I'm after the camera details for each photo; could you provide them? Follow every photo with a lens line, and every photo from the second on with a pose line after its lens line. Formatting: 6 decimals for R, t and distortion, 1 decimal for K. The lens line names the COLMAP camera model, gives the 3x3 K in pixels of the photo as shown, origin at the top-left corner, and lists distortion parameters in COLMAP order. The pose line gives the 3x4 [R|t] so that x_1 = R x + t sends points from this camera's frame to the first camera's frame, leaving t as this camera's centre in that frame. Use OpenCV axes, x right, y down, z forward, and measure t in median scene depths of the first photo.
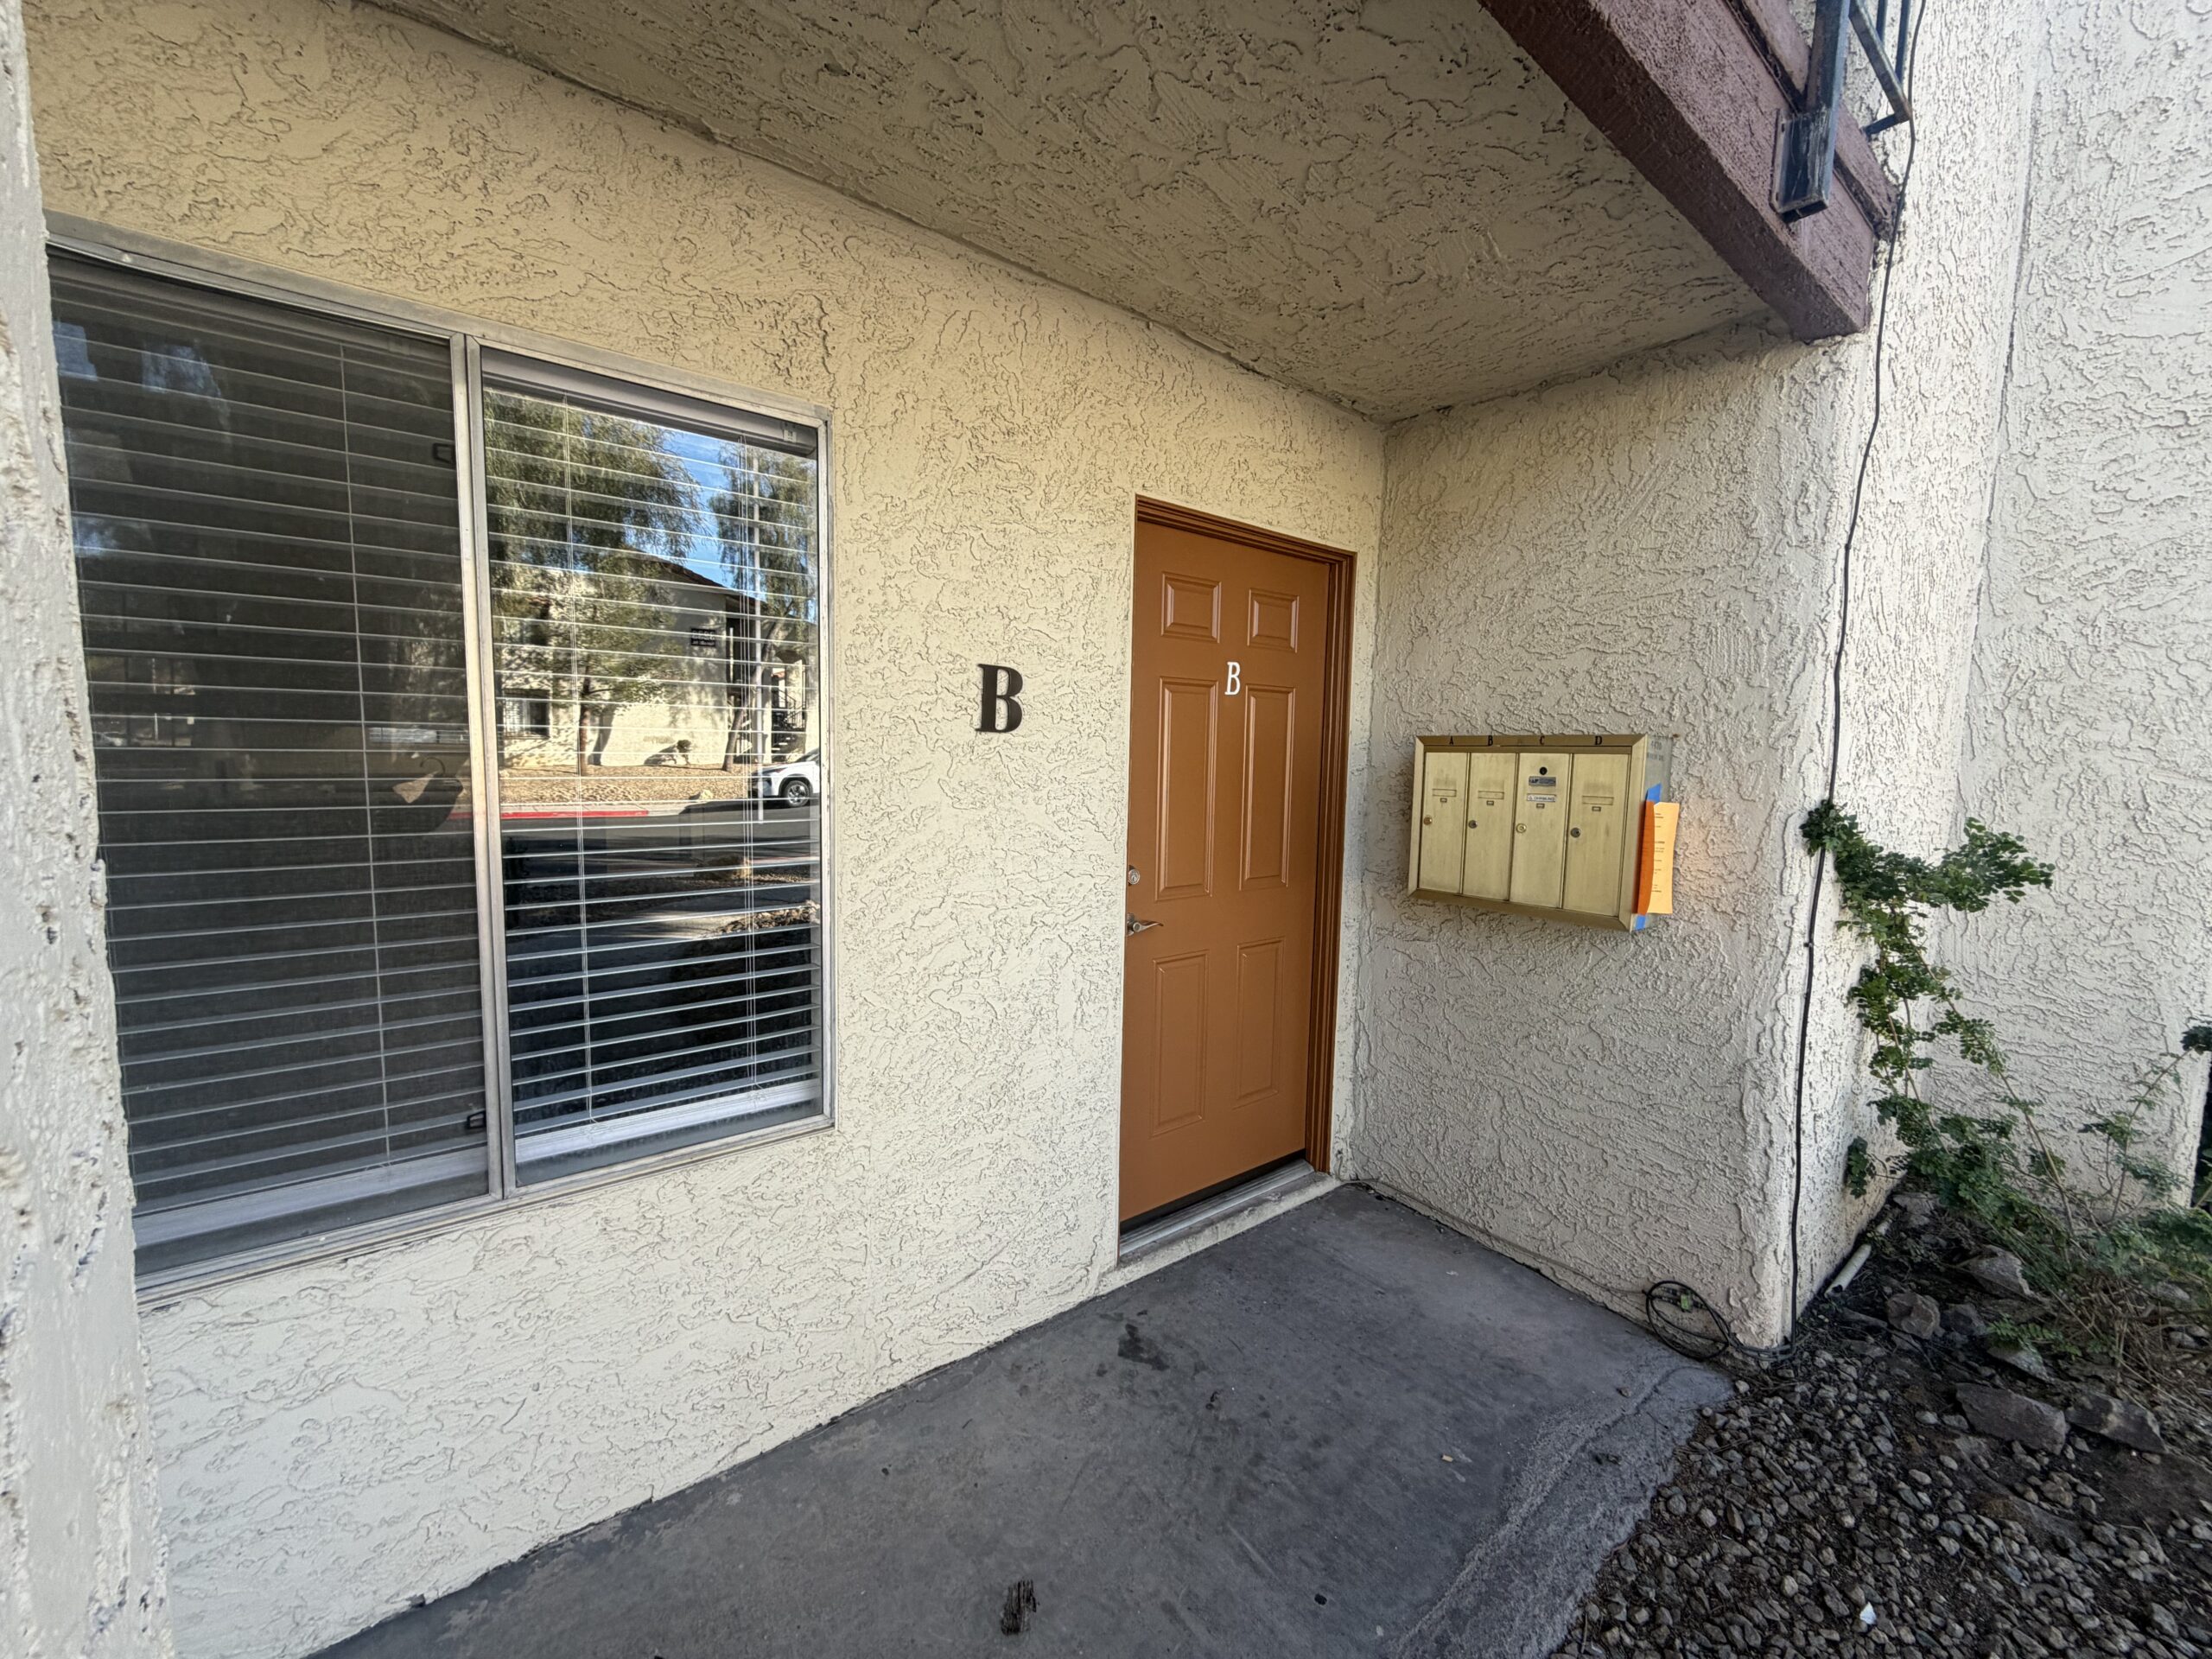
lens RADIAL K [[880.2, 0, 1104.0], [0, 880.2, 830.4], [0, 0, 1]] dist [-0.000593, -0.000218]
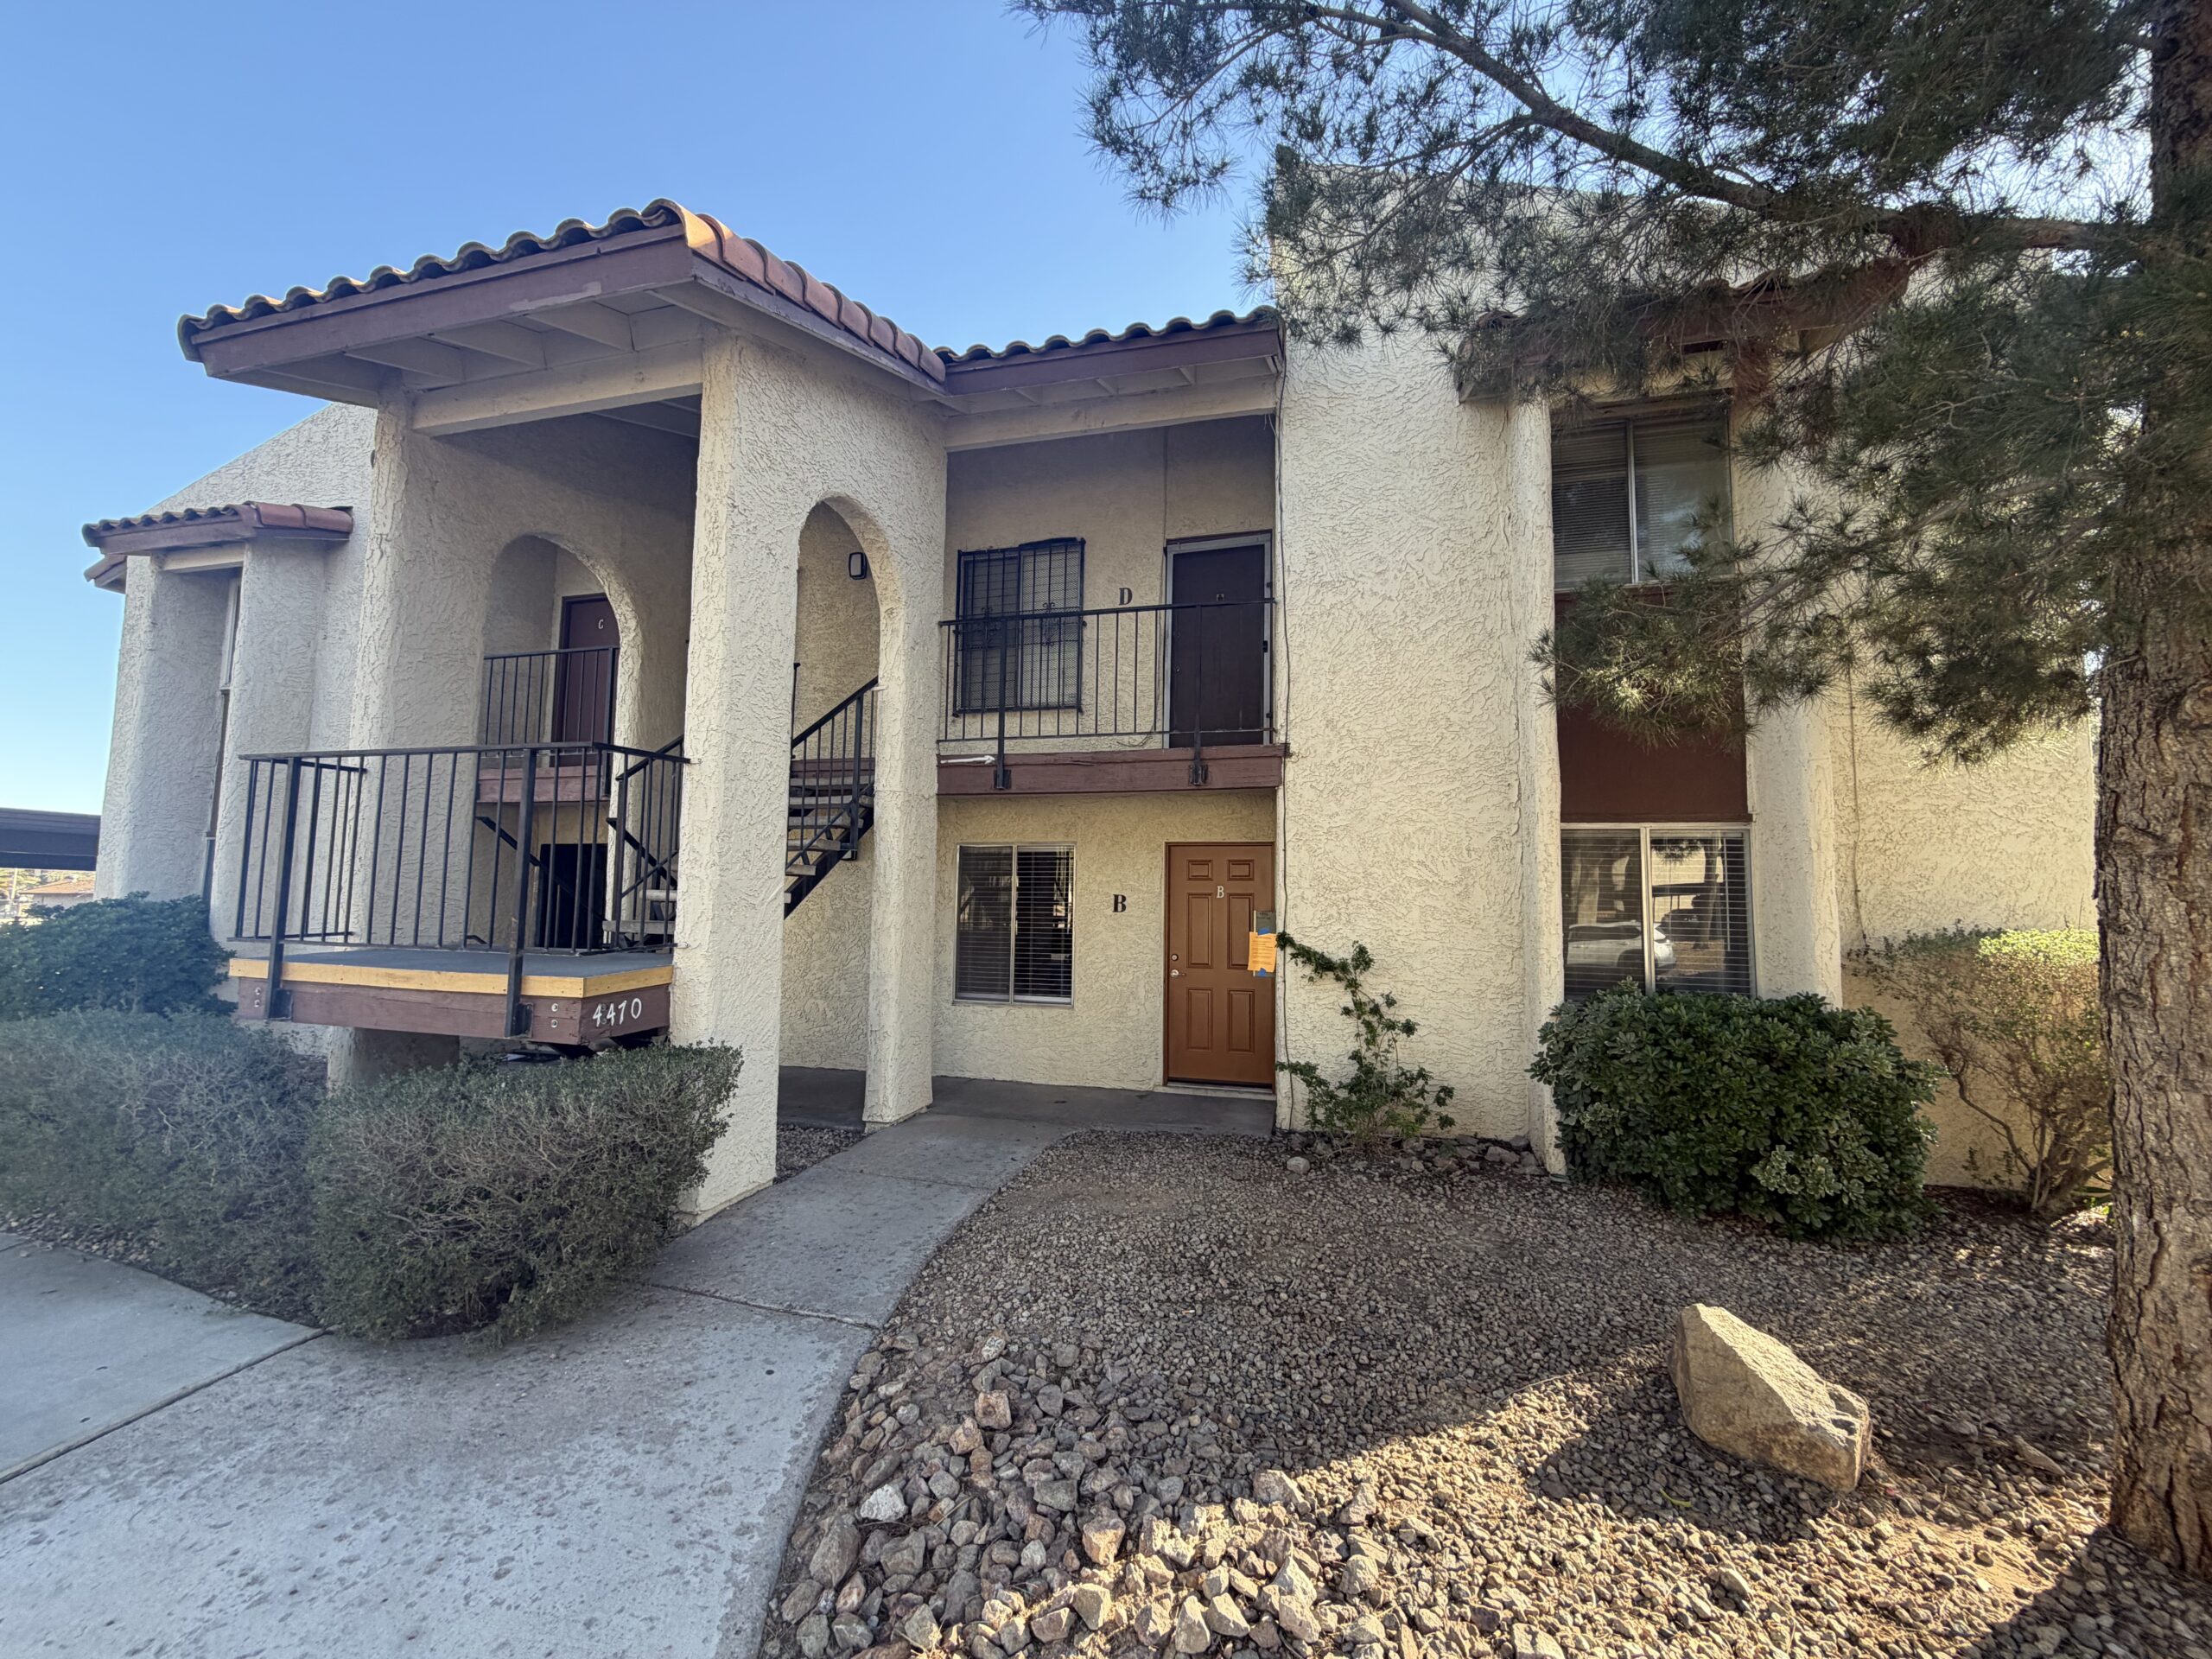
lens RADIAL K [[880.2, 0, 1104.0], [0, 880.2, 830.4], [0, 0, 1]] dist [-0.000593, -0.000218]
pose [[0.600269, -0.084176, -0.795356, 2.743935], [-0.075663, 0.984010, -0.161245, 0.148527], [0.796211, 0.156969, 0.584302, -1.246146]]
